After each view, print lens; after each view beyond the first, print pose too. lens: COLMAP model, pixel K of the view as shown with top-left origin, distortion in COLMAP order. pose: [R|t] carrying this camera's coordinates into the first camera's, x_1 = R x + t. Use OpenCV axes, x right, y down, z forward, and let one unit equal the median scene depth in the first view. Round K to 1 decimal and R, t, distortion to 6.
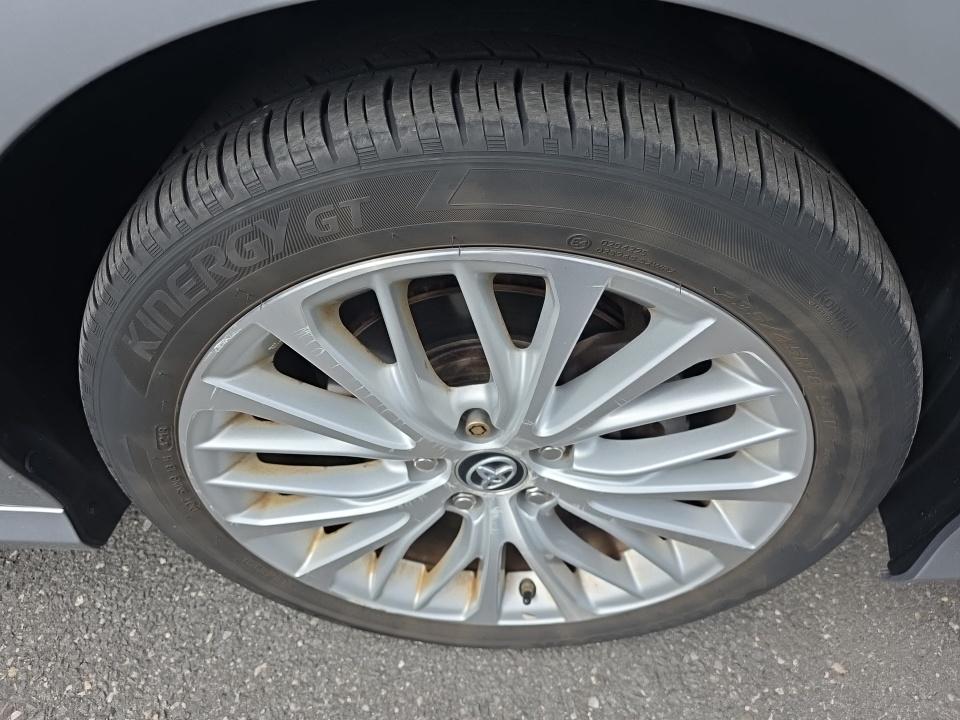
lens RADIAL K [[645.7, 0, 477.1], [0, 645.7, 359.8], [0, 0, 1]] dist [0.030310, -0.032073]
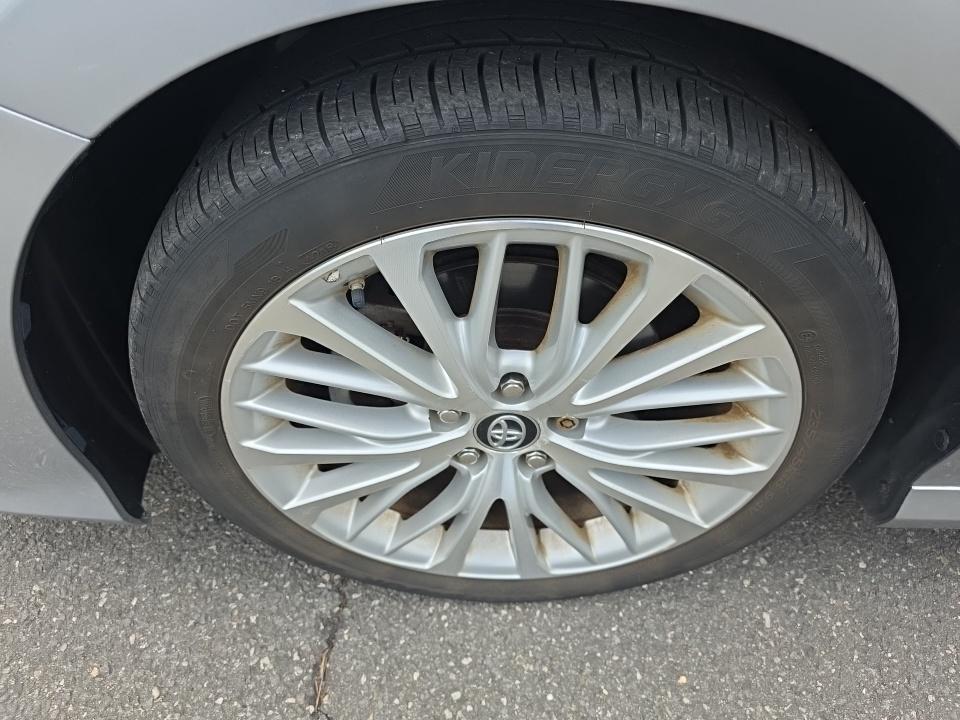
lens RADIAL K [[645.7, 0, 479.5], [0, 645.7, 358.4], [0, 0, 1]] dist [0.030310, -0.032073]
pose [[0.962558, 0.164590, 0.215388, -0.269560], [-0.168552, 0.985693, 0.000026, 0.055868], [-0.212302, -0.036329, 0.976529, -0.051647]]
